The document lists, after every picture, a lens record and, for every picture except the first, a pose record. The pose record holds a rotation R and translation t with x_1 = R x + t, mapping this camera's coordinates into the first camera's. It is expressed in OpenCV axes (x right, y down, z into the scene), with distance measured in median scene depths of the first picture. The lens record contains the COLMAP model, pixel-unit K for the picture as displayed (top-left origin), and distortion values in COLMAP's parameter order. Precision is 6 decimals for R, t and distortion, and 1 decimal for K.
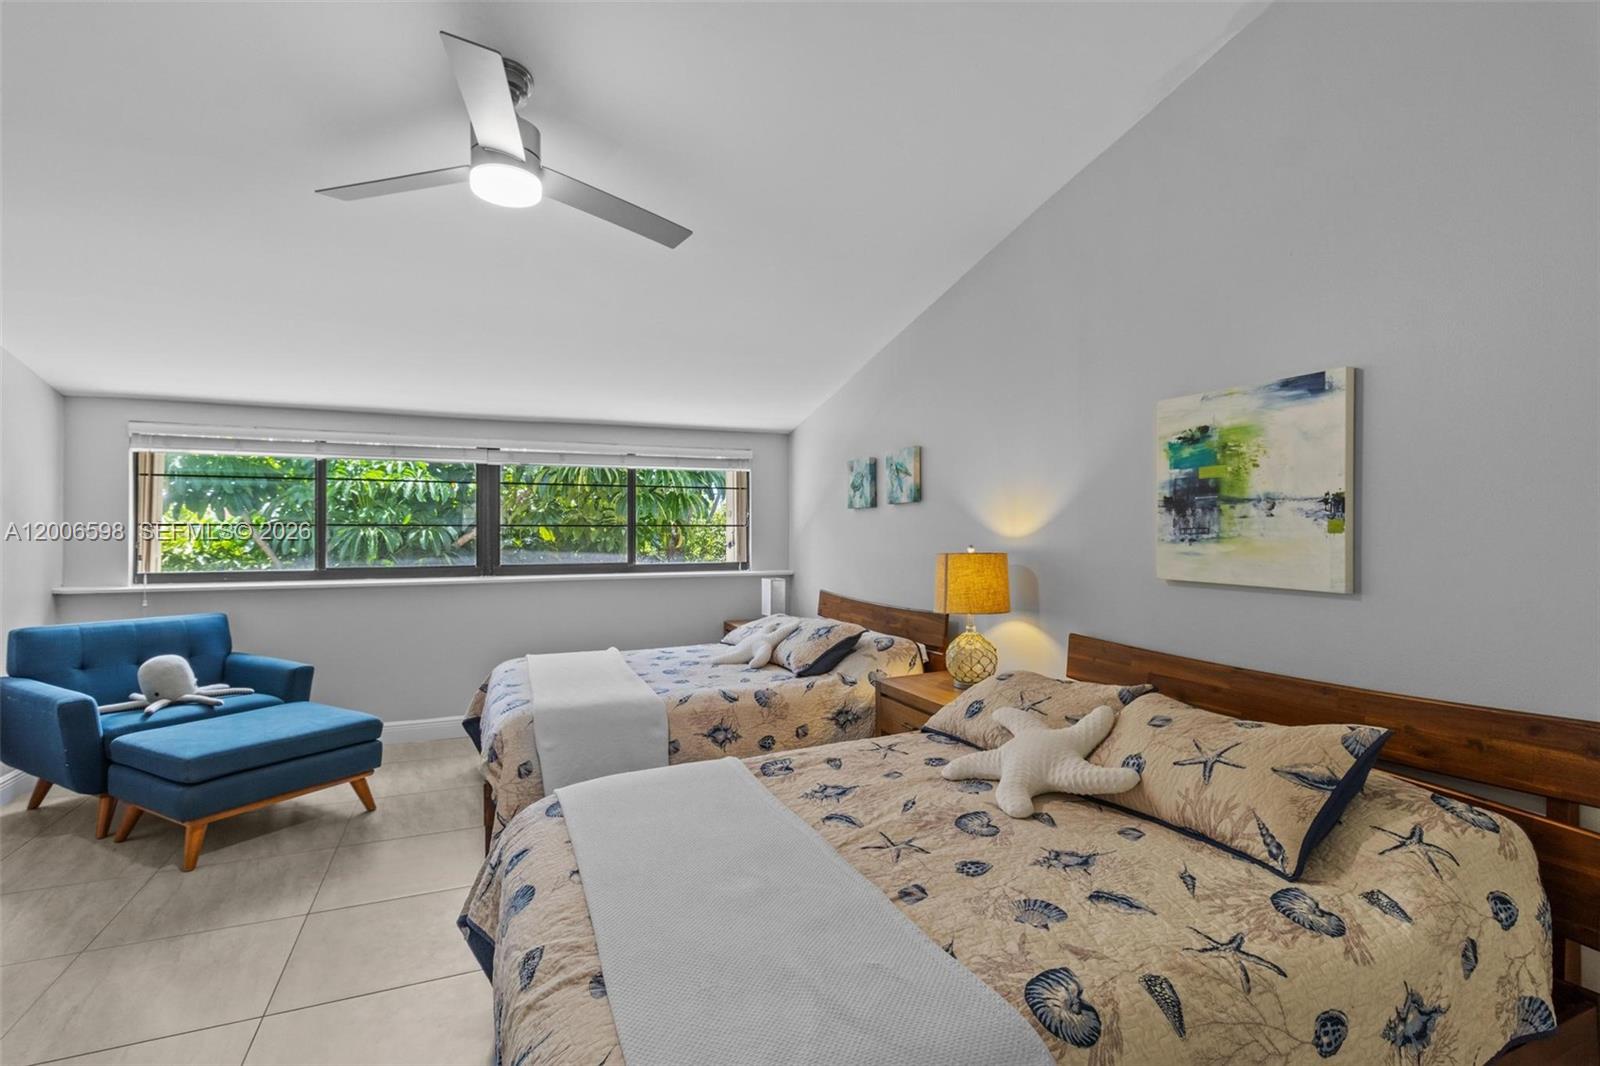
lens RADIAL K [[751.2, 0, 798.5], [0, 751.2, 531.6], [0, 0, 1]] dist [0.000499, 0.003286]
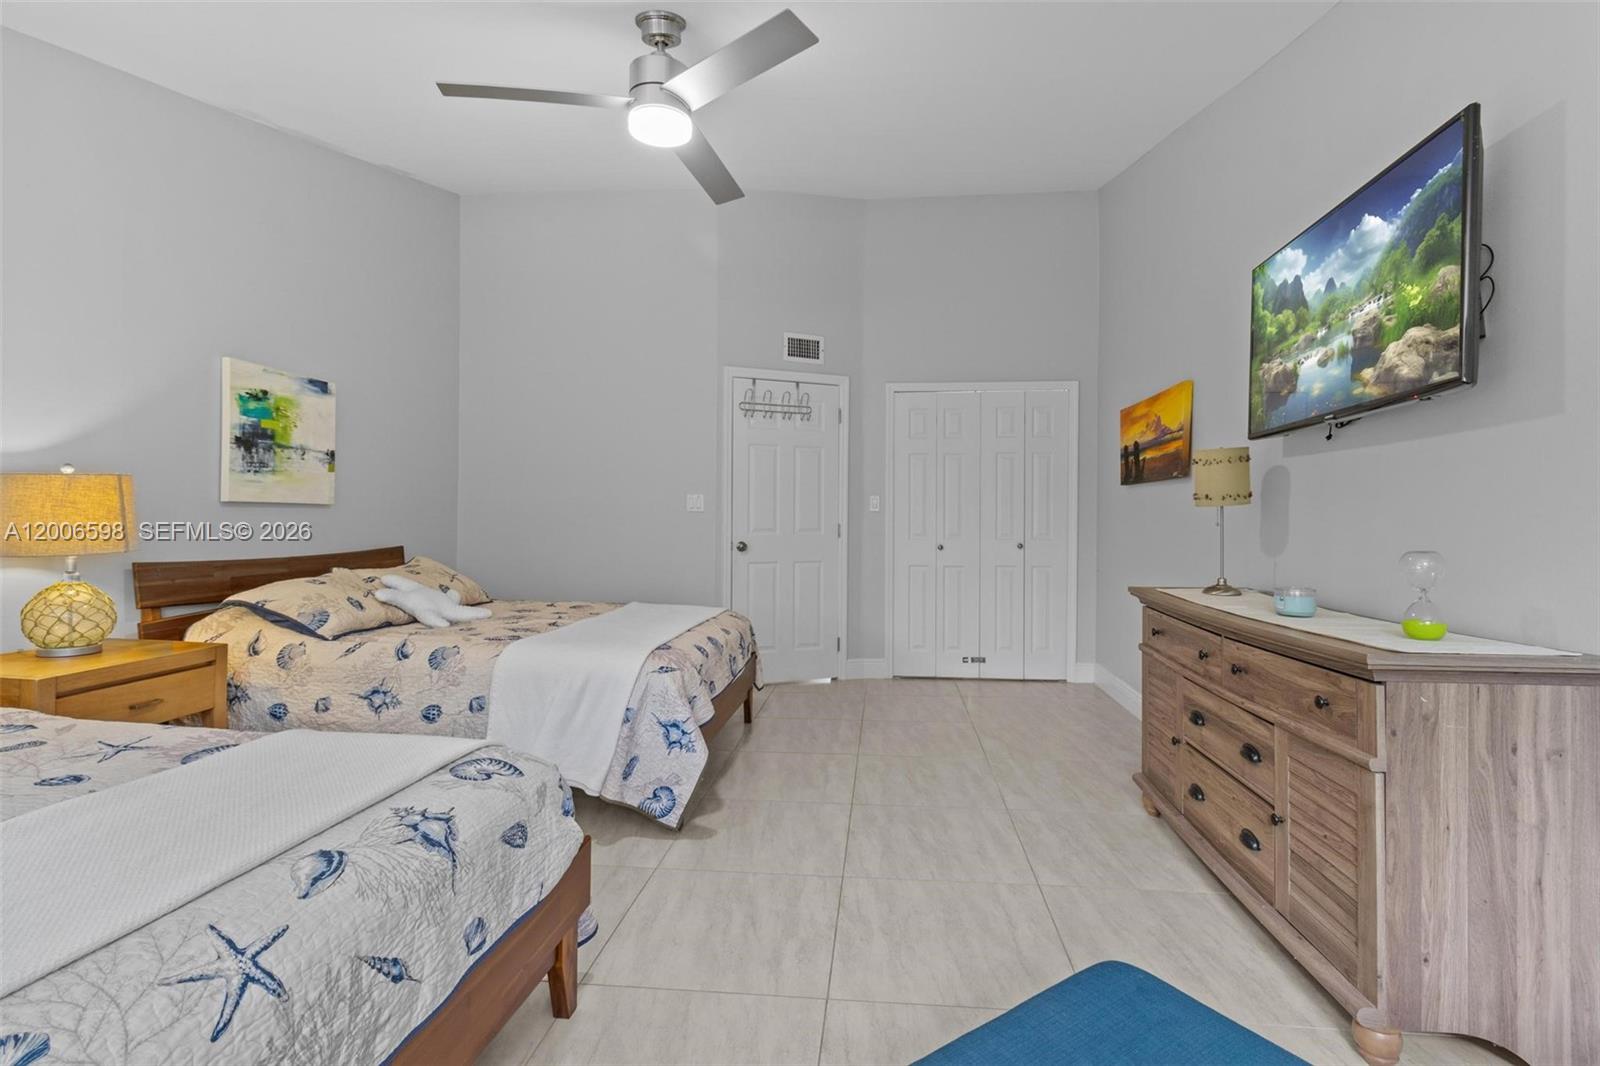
lens RADIAL K [[751.2, 0, 801.3], [0, 751.2, 524.9], [0, 0, 1]] dist [0.000499, 0.003286]
pose [[-0.864084, -0.011881, 0.503207, -1.029951], [-0.008682, 0.999924, 0.008700, 0.089223], [-0.503272, 0.003149, -0.864122, 1.709850]]
